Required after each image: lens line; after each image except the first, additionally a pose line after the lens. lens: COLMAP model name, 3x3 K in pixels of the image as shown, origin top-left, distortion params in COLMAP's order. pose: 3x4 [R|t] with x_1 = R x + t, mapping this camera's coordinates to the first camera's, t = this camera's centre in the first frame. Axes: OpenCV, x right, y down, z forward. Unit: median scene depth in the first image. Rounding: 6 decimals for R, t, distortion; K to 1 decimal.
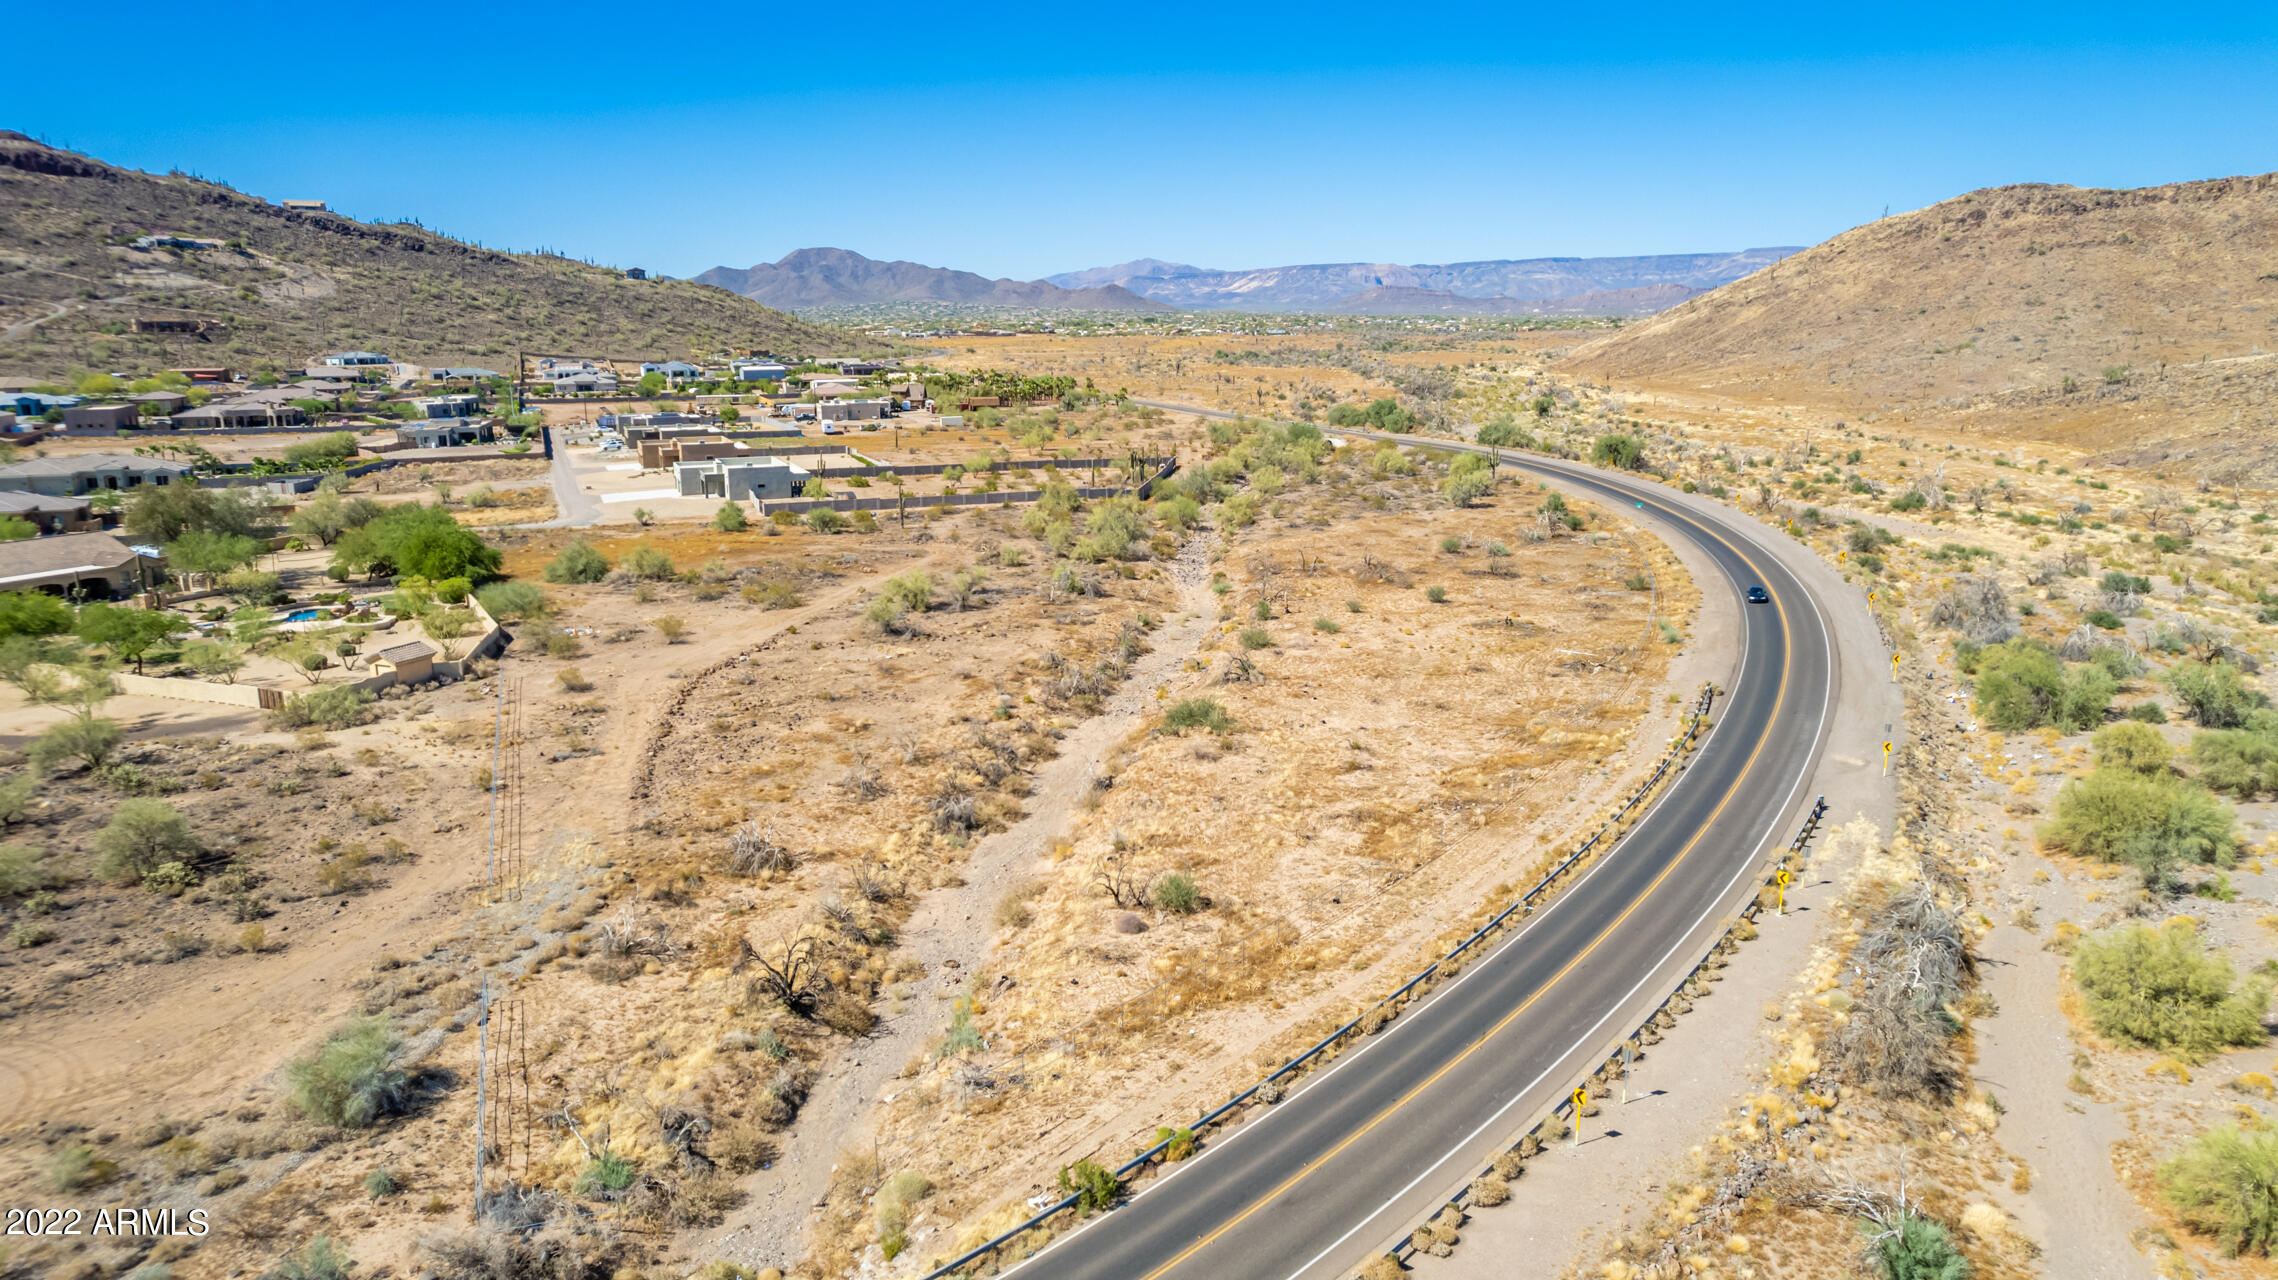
lens RADIAL K [[1451.2, 0, 1144.0], [0, 1451.2, 646.4], [0, 0, 1]] dist [-0.087540, 0.083985]
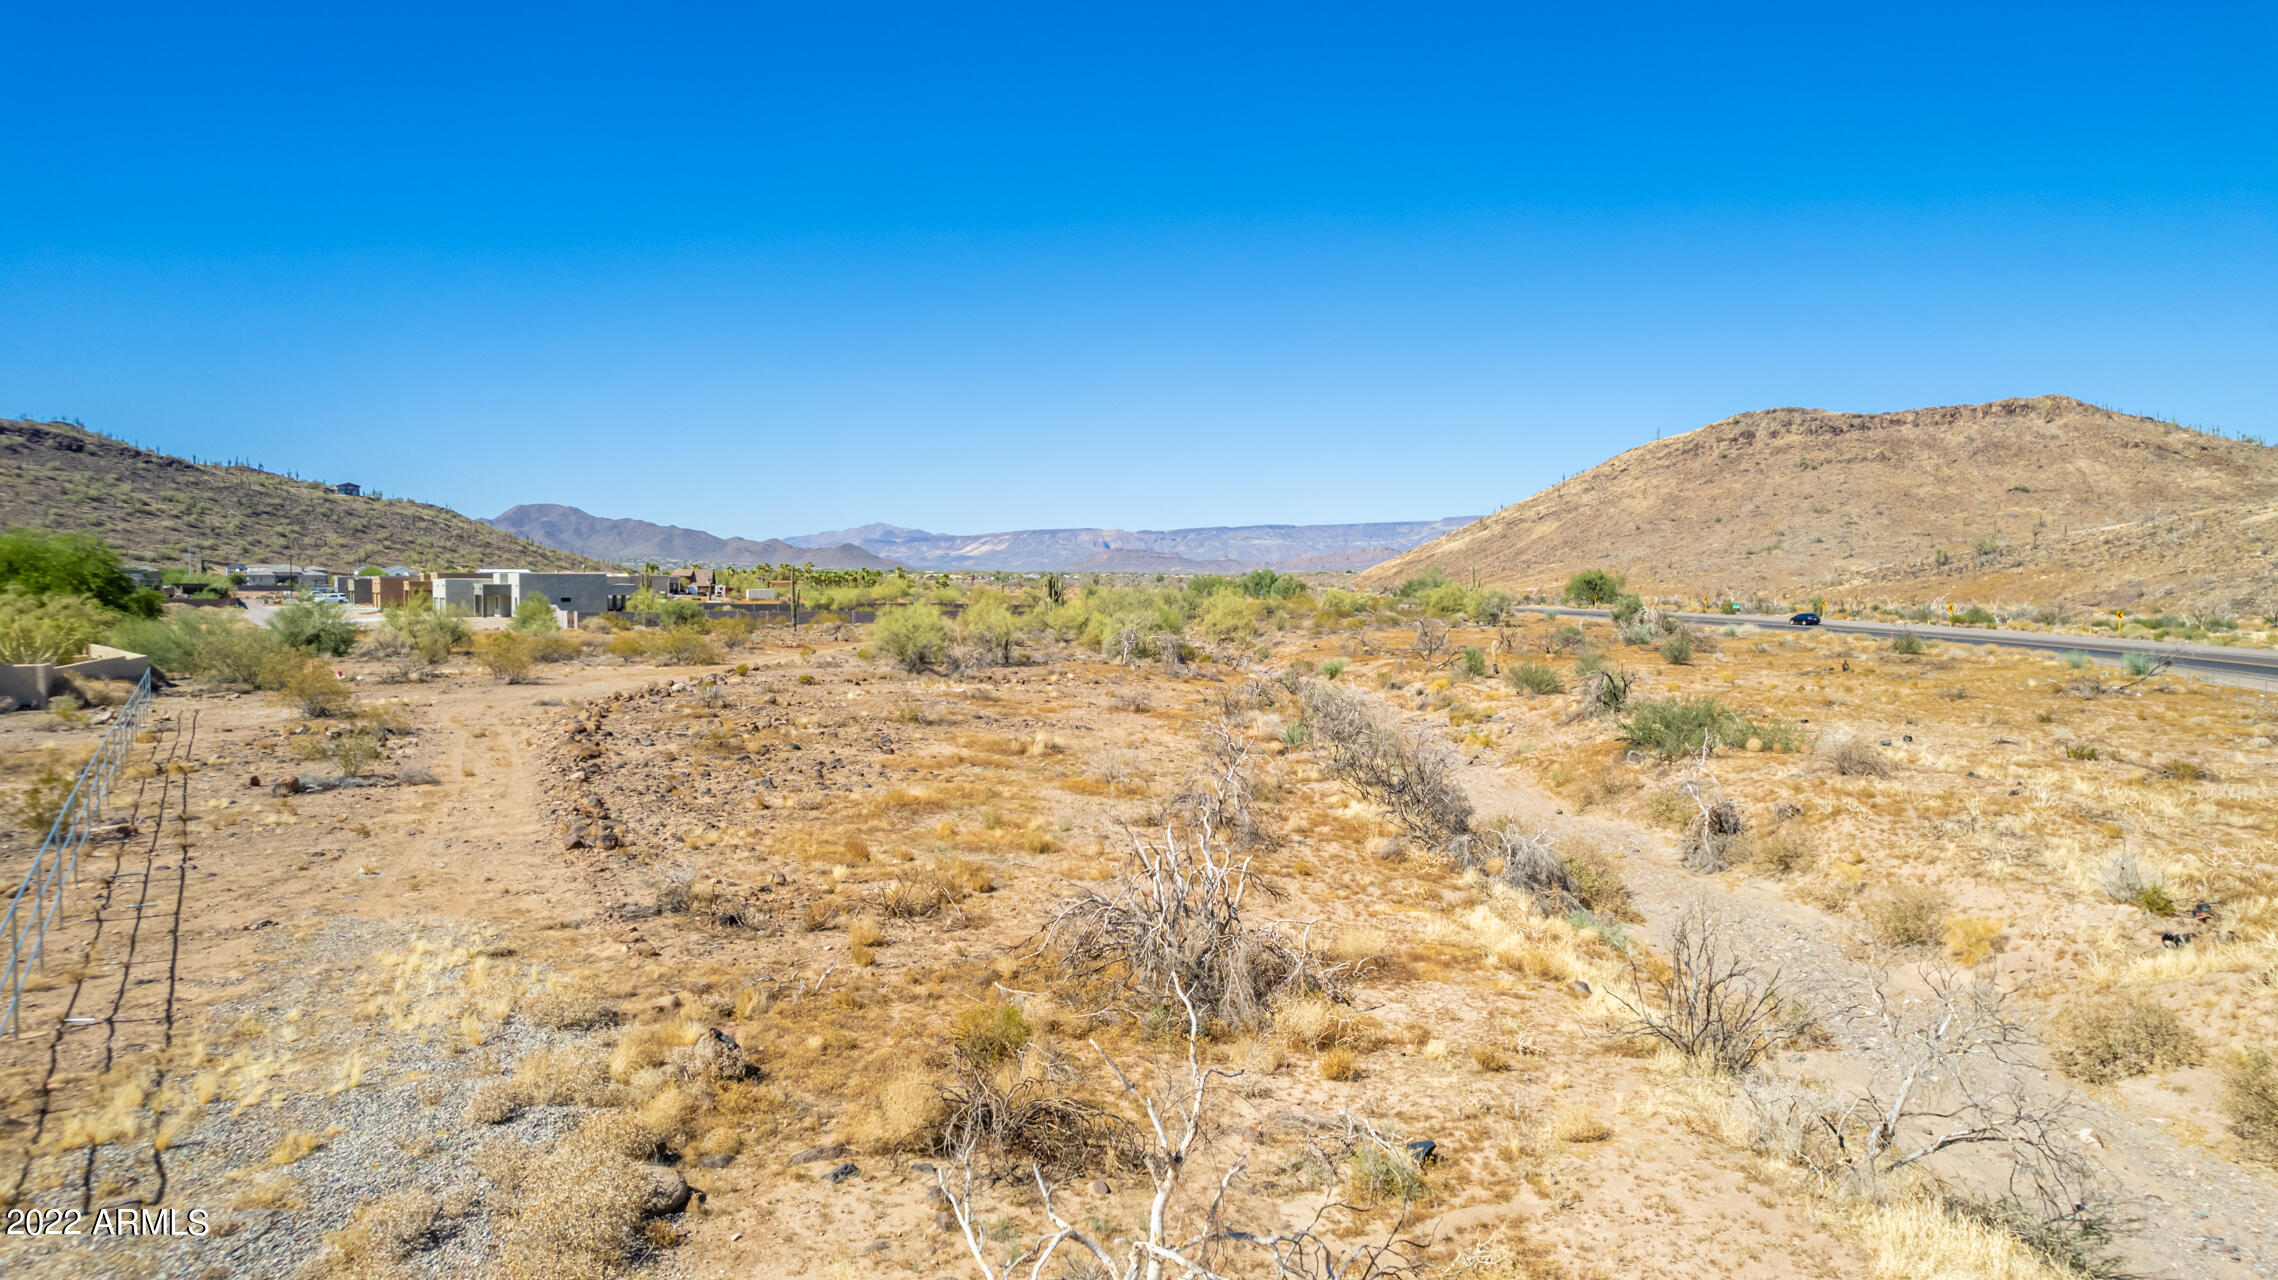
lens RADIAL K [[1451.2, 0, 1144.0], [0, 1451.2, 646.4], [0, 0, 1]] dist [-0.087540, 0.083985]
pose [[0.983038, -0.002451, 0.183388, -0.088751], [0.035142, 0.983901, -0.175224, 0.037069], [-0.180006, 0.178696, 0.967298, 0.203279]]
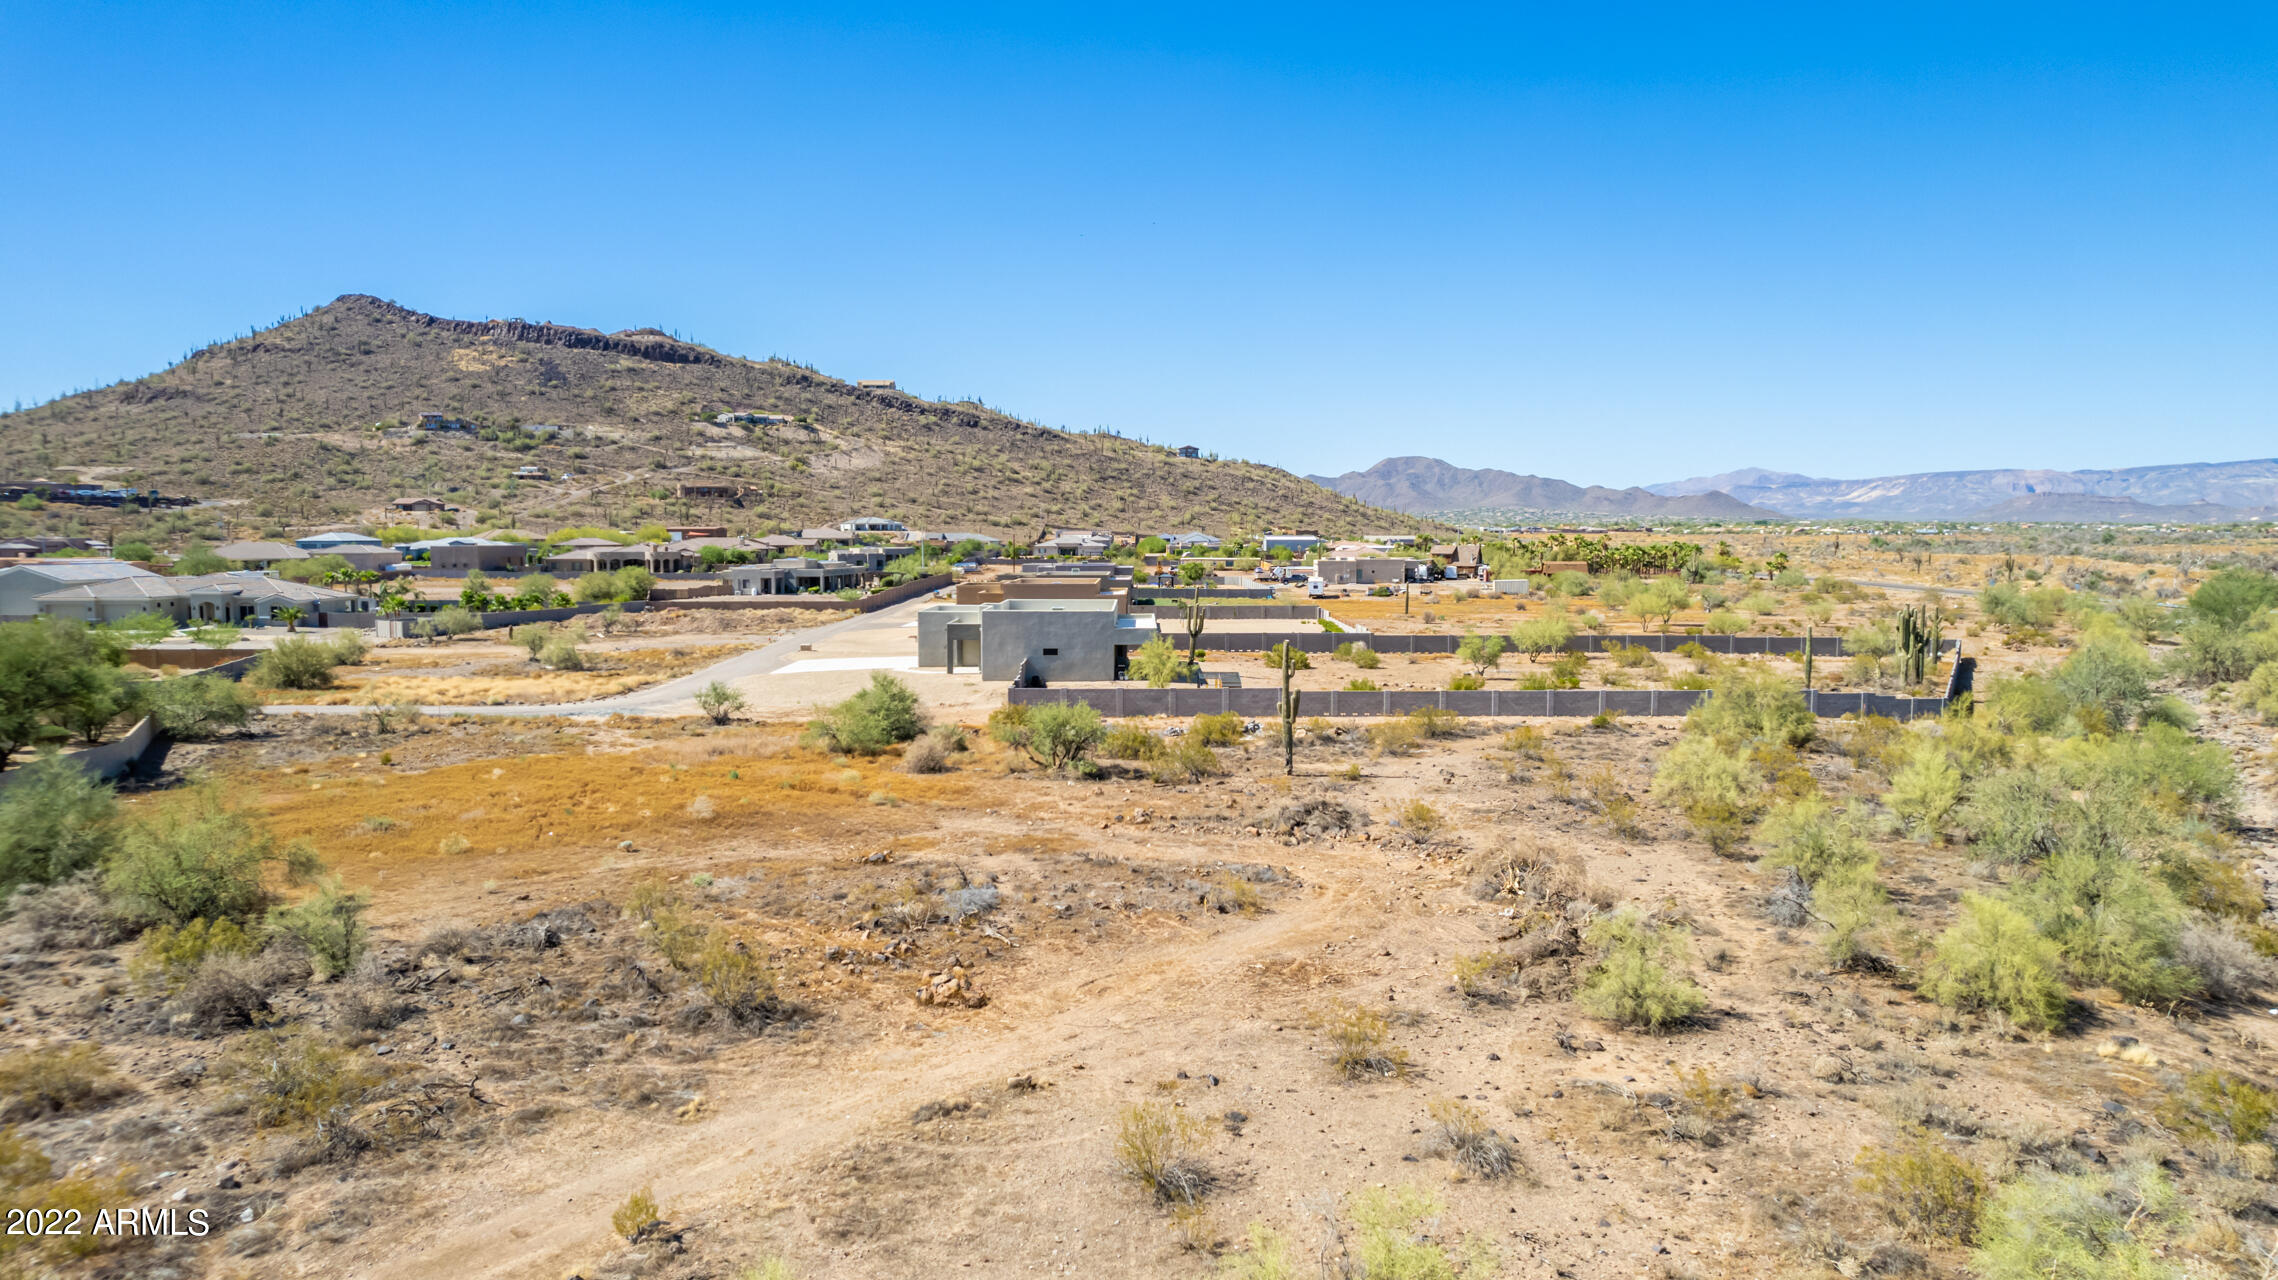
lens RADIAL K [[1456.2, 0, 1142.2], [0, 1456.2, 638.4], [0, 0, 1]] dist [-0.080373, 0.069263]
pose [[0.922500, 0.030842, -0.384763, -0.046221], [-0.087335, 0.987631, -0.130225, -0.045069], [0.375988, 0.153736, 0.913783, 0.458360]]
